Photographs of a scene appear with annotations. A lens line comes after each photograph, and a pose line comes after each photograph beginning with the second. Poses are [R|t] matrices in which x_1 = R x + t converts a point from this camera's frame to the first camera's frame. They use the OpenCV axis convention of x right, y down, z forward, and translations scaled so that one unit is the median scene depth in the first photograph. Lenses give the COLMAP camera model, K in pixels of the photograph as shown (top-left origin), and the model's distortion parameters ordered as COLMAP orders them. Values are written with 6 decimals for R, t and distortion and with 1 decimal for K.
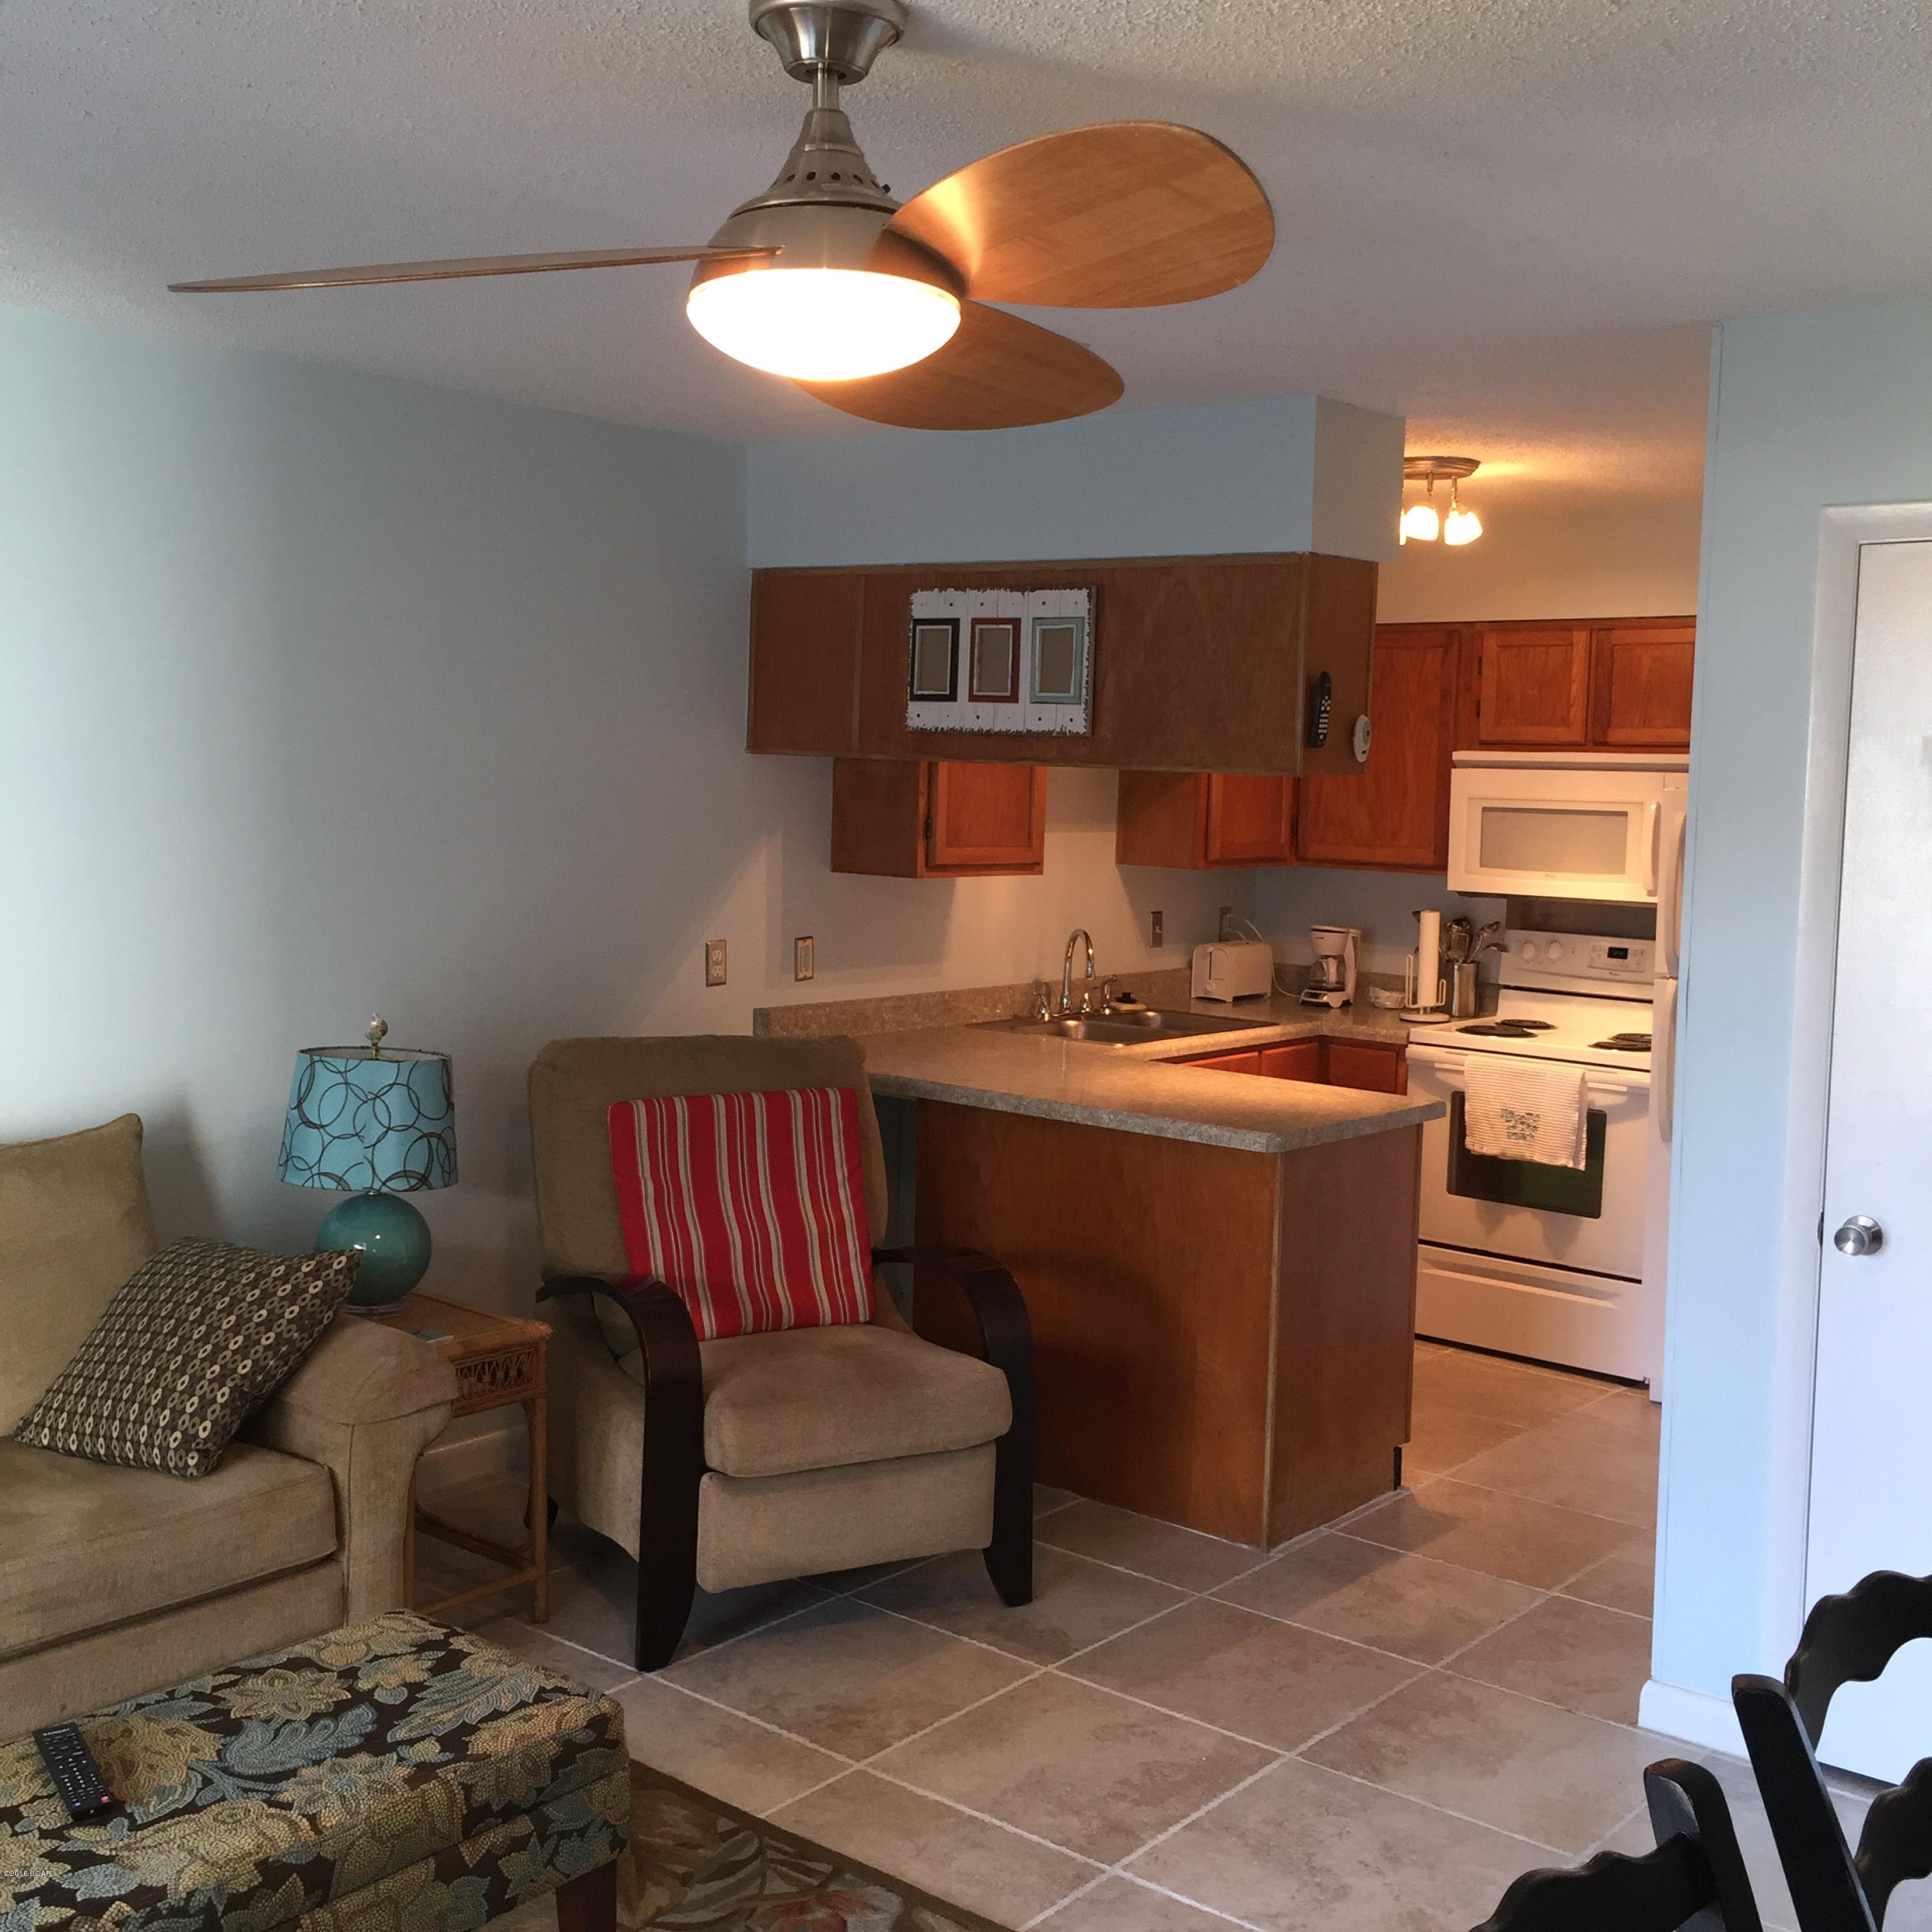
lens RADIAL K [[2206.0, 0, 979.9], [0, 2206.0, 947.9], [0, 0, 1]] dist [0.093681, -0.141085]
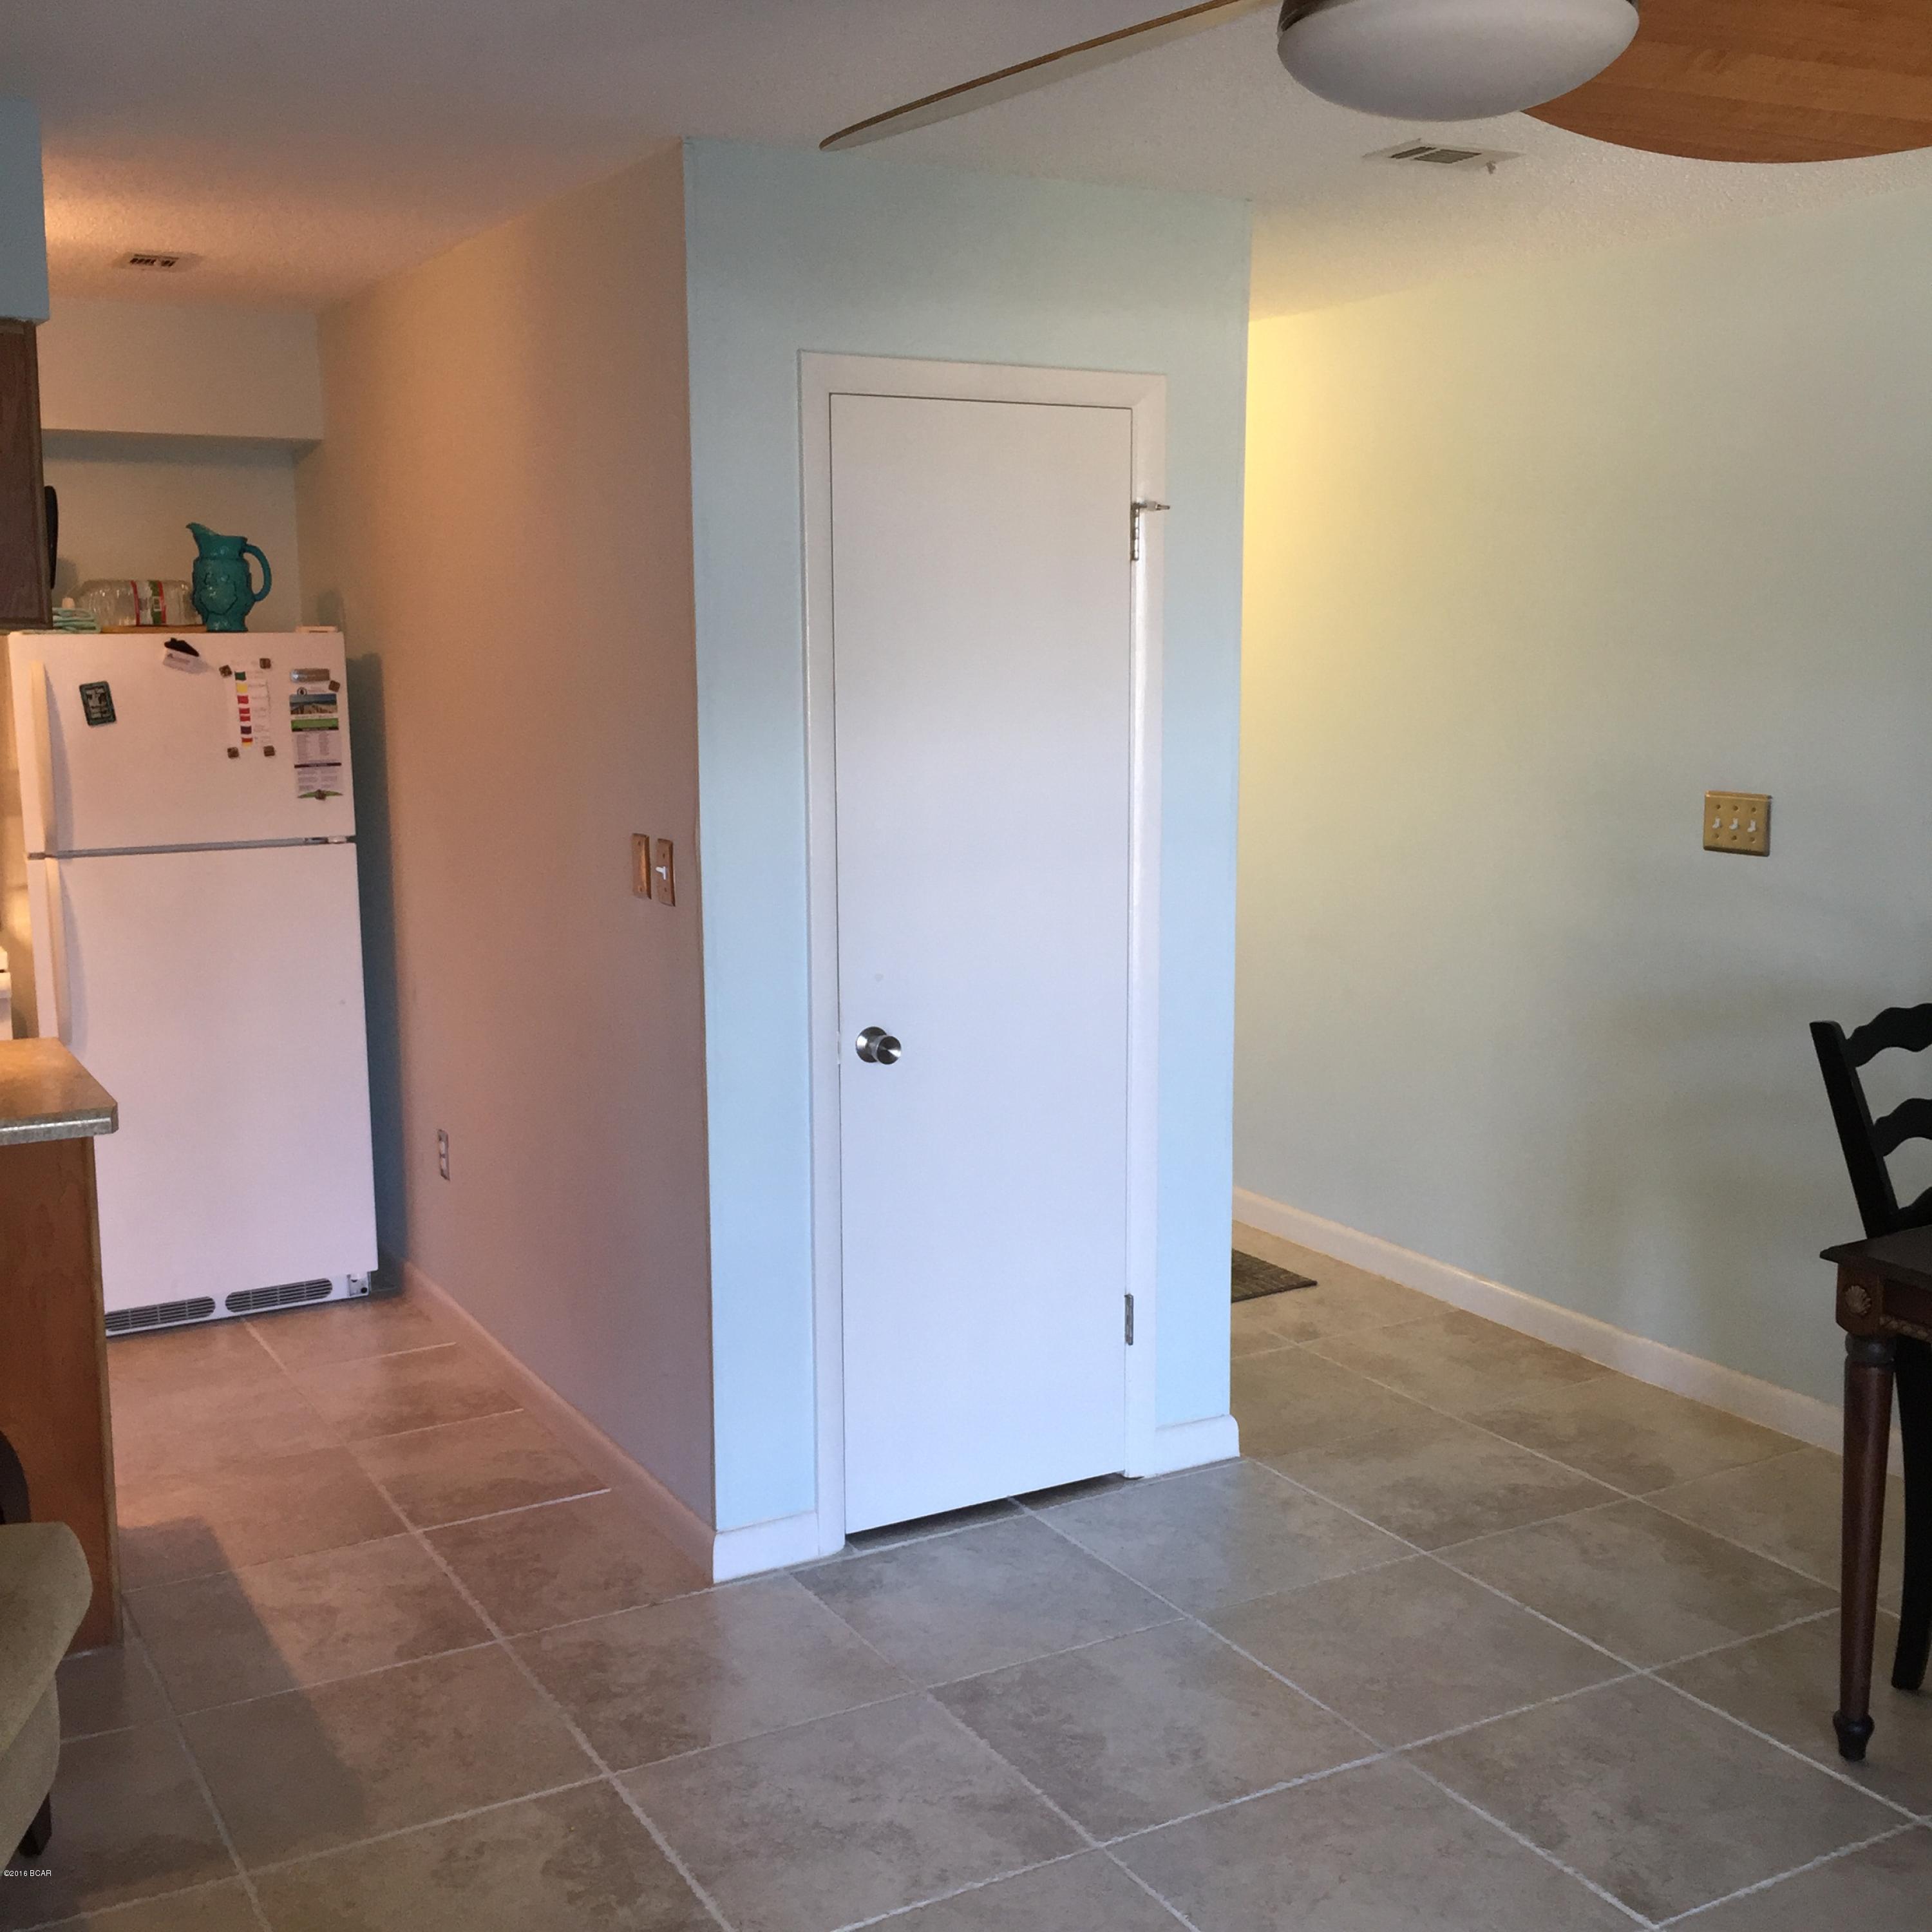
lens RADIAL K [[2206.0, 0, 979.9], [0, 2206.0, 947.9], [0, 0, 1]] dist [0.093681, -0.141085]
pose [[0.360946, -0.158598, 0.919002, -0.436999], [0.088639, 0.986806, 0.135486, -0.044745], [-0.928365, 0.032556, 0.370242, 0.428643]]
